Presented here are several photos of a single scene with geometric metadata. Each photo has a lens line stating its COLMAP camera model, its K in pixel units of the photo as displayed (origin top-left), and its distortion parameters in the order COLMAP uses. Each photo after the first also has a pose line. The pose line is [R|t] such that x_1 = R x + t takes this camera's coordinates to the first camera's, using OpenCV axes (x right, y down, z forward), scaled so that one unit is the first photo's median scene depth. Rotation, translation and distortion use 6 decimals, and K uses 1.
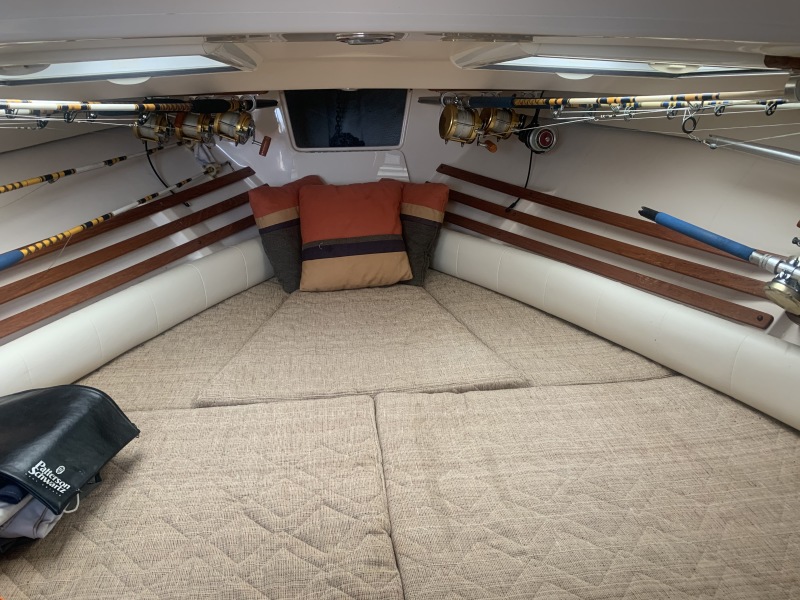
lens RADIAL K [[606.7, 0, 400.1], [0, 606.7, 300.2], [0, 0, 1]] dist [0.009615, -0.024682]
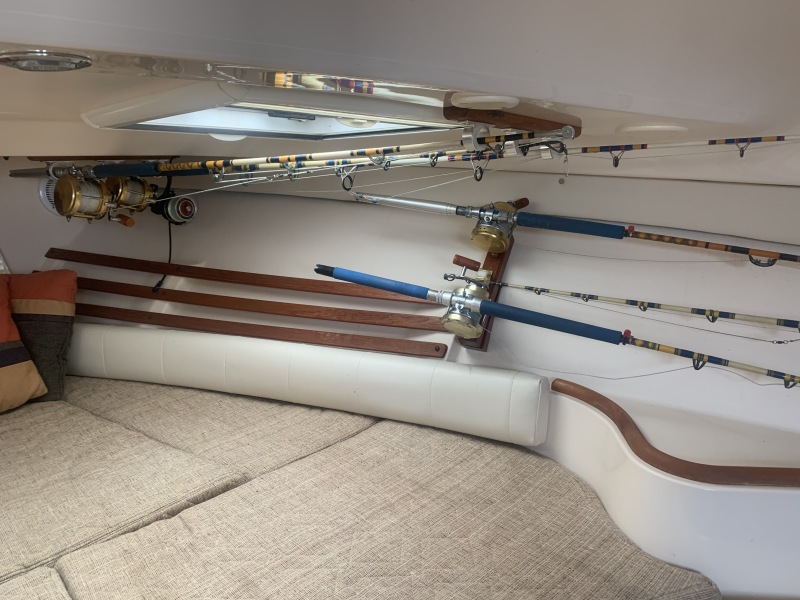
lens RADIAL K [[606.7, 0, 399.2], [0, 606.7, 293.2], [0, 0, 1]] dist [0.009615, -0.024682]
pose [[0.791326, -0.147458, 0.593345, -0.095100], [0.223116, 0.973199, -0.055703, -0.022093], [-0.569229, 0.176464, 0.803019, 0.131869]]
